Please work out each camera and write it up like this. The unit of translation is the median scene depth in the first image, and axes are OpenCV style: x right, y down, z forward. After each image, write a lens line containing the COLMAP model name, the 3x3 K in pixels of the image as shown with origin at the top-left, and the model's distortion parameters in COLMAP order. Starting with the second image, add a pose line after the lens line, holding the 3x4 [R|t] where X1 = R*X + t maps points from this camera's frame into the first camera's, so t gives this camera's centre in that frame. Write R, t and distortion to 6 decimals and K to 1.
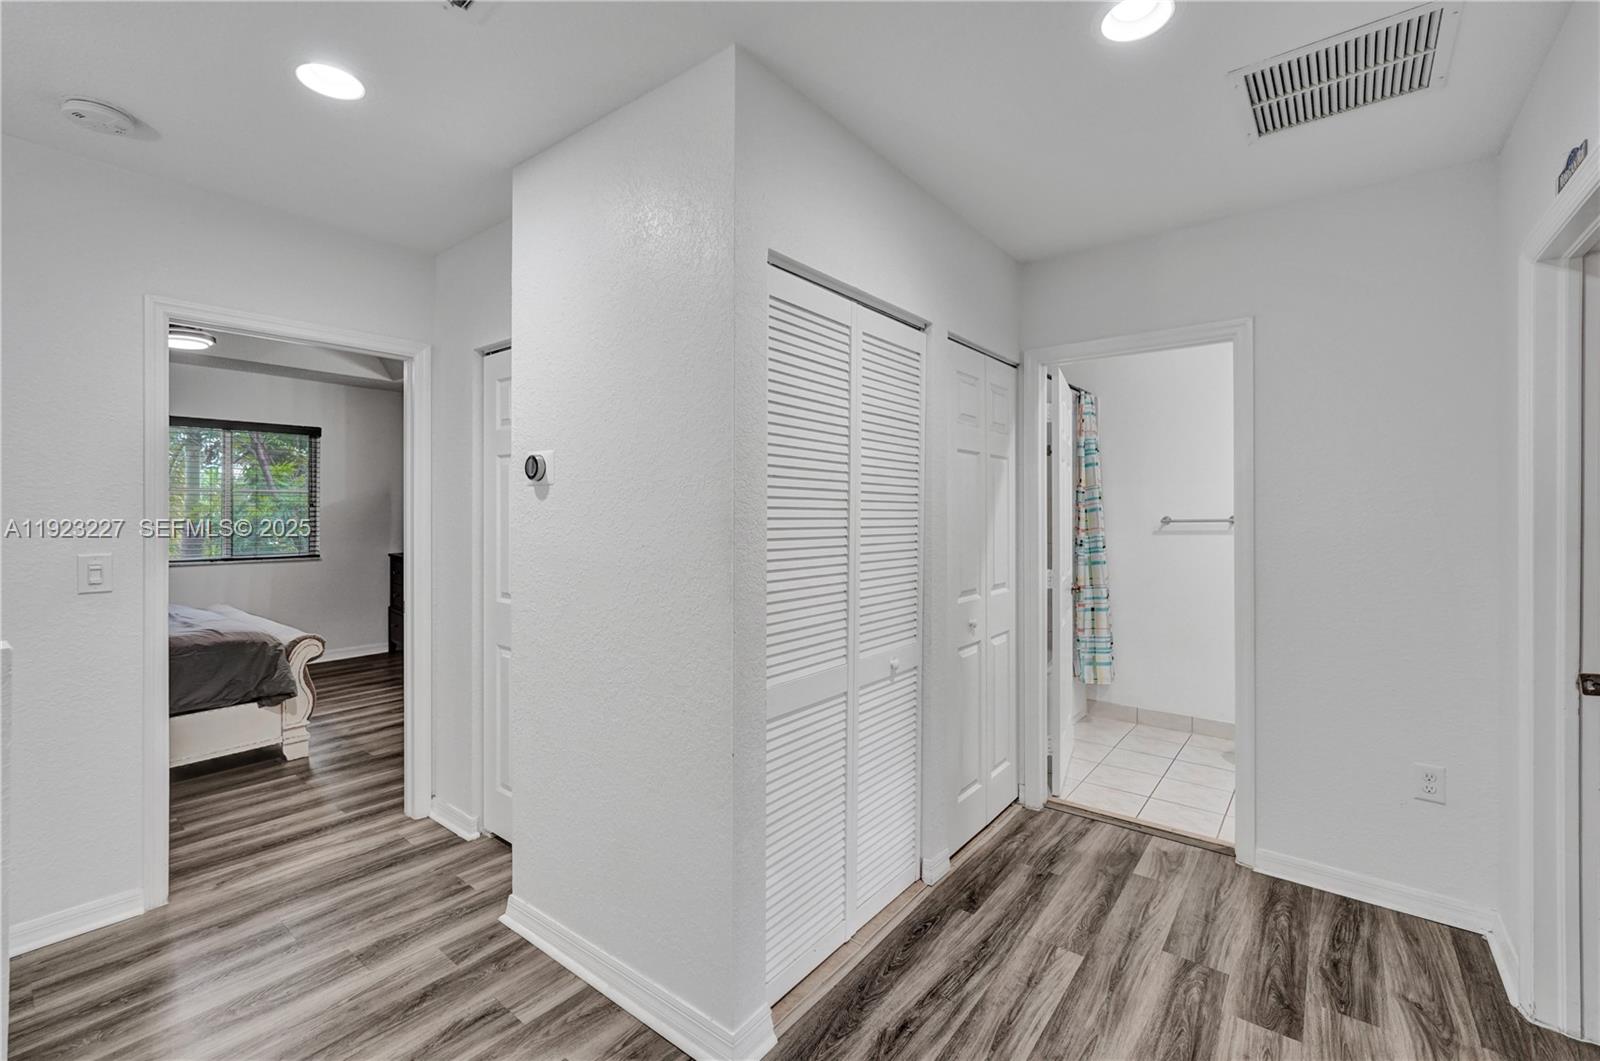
lens RADIAL K [[654.1, 0, 788.4], [0, 654.1, 510.1], [0, 0, 1]] dist [-0.027055, 0.001815]
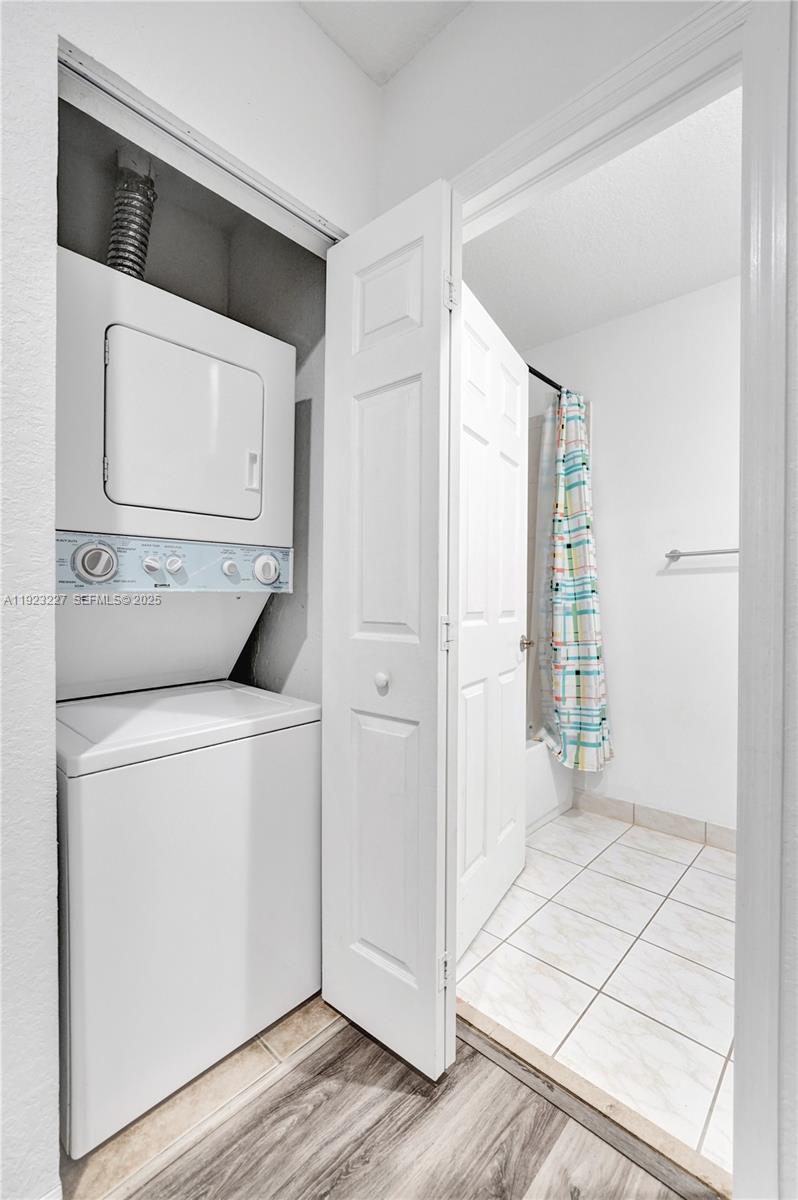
lens RADIAL K [[523.3, 0, 390.8], [0, 523.3, 599.4], [0, 0, 1]] dist [-0.004976, 0.001367]
pose [[0.998520, 0.003357, -0.054277, 0.442695], [-0.002762, 0.999935, 0.011037, 0.094107], [0.054311, -0.010871, 0.998465, 0.583763]]
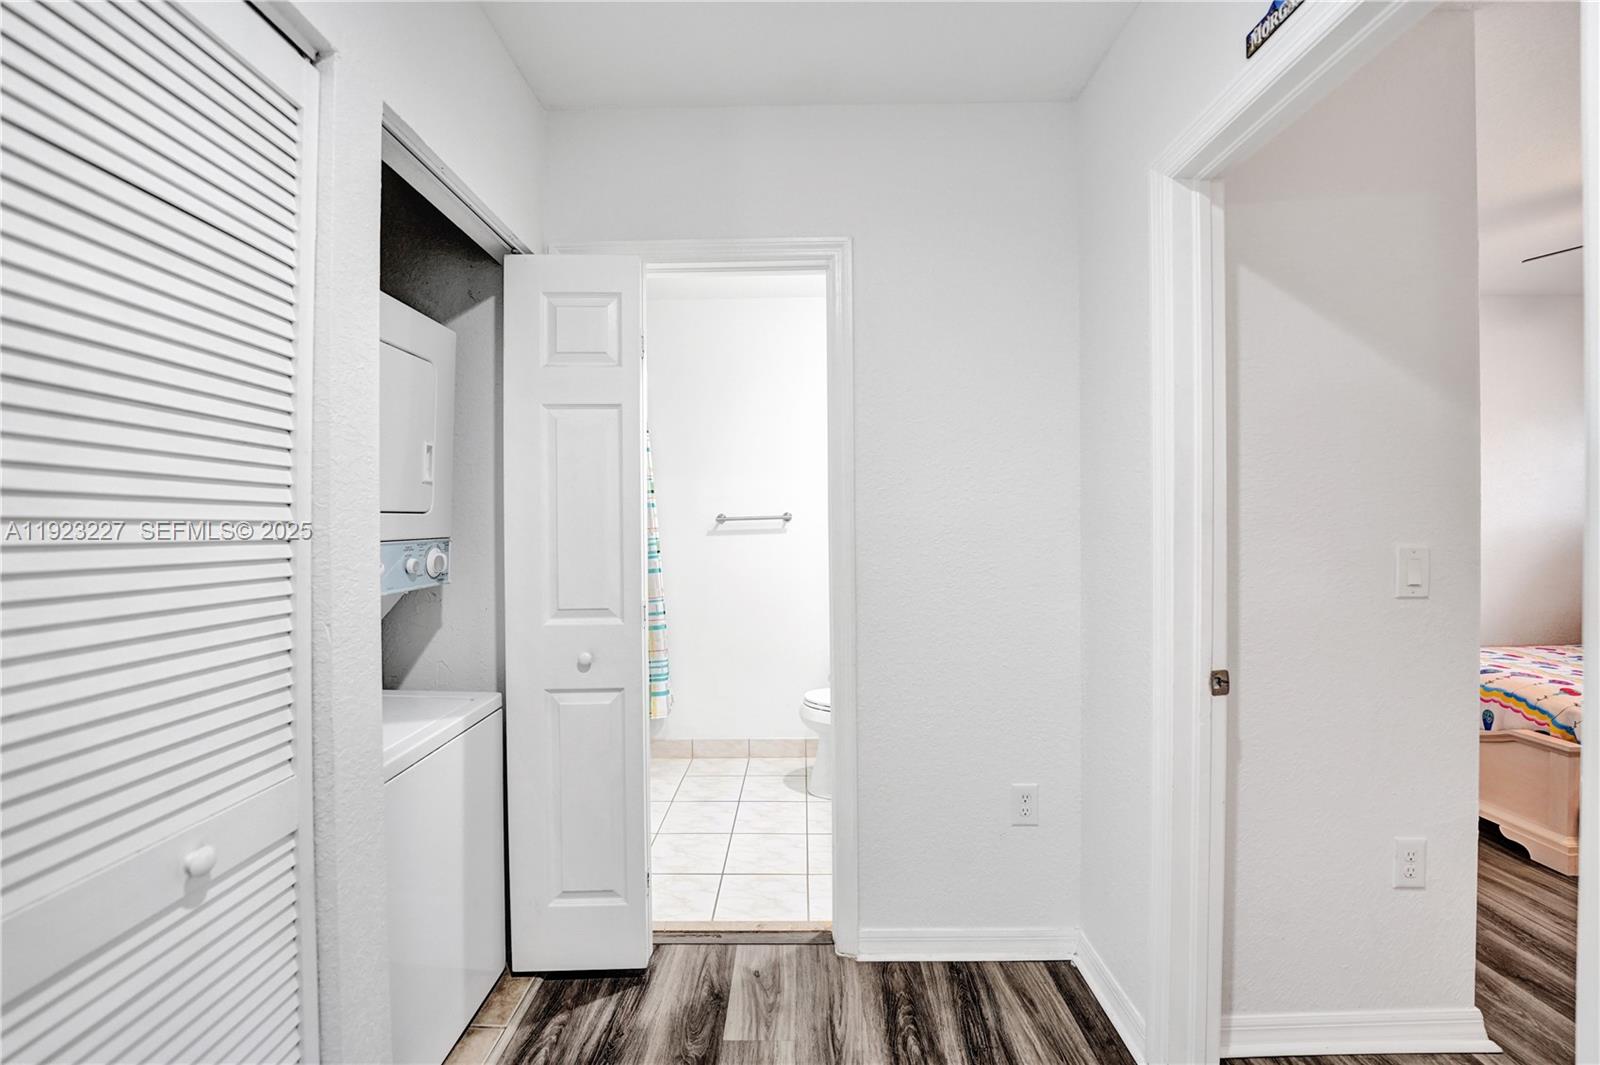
lens RADIAL K [[654.1, 0, 794.1], [0, 654.1, 518.4], [0, 0, 1]] dist [-0.027055, 0.001815]
pose [[0.774943, -0.002357, 0.632027, 0.157650], [0.005877, 0.999977, -0.003478, 0.030772], [-0.632004, 0.006410, 0.774938, 0.392035]]
